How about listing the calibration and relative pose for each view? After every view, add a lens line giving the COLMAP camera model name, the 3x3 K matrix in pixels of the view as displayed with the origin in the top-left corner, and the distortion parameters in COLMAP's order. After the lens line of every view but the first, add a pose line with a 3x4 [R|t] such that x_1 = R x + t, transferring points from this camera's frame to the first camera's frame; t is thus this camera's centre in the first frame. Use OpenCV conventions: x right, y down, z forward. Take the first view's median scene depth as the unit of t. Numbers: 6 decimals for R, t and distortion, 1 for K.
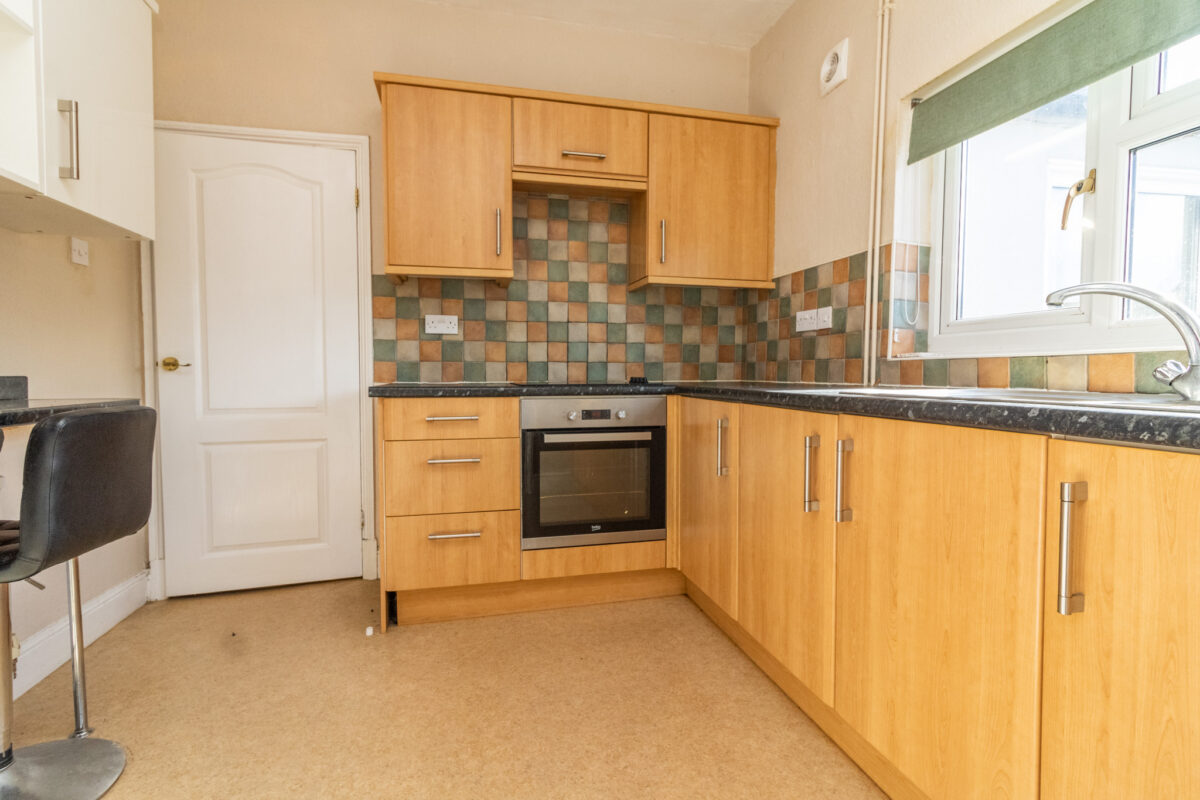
lens RADIAL K [[568.4, 0, 601.3], [0, 568.4, 393.6], [0, 0, 1]] dist [-0.000655, 0.000520]
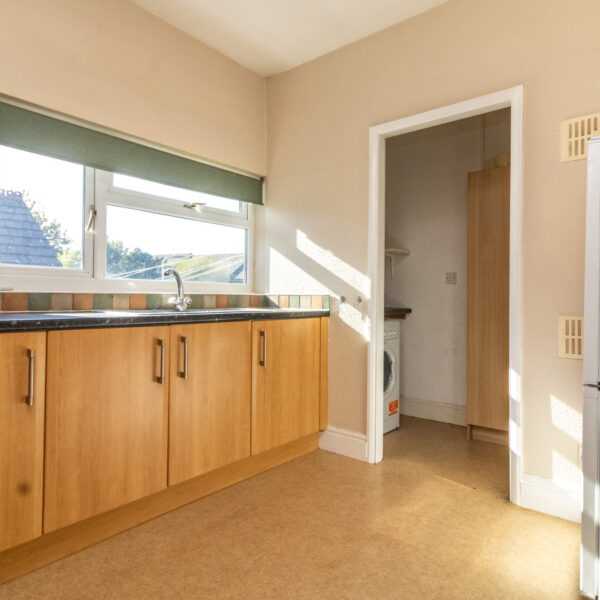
lens RADIAL K [[430.2, 0, 300.4], [0, 430.2, 295.8], [0, 0, 1]] dist [-0.001149, -0.002395]
pose [[-0.597470, 0.001683, 0.801890, -0.552632], [0.024122, 0.999583, 0.015876, -0.041474], [-0.801528, 0.028829, -0.597261, 0.848440]]
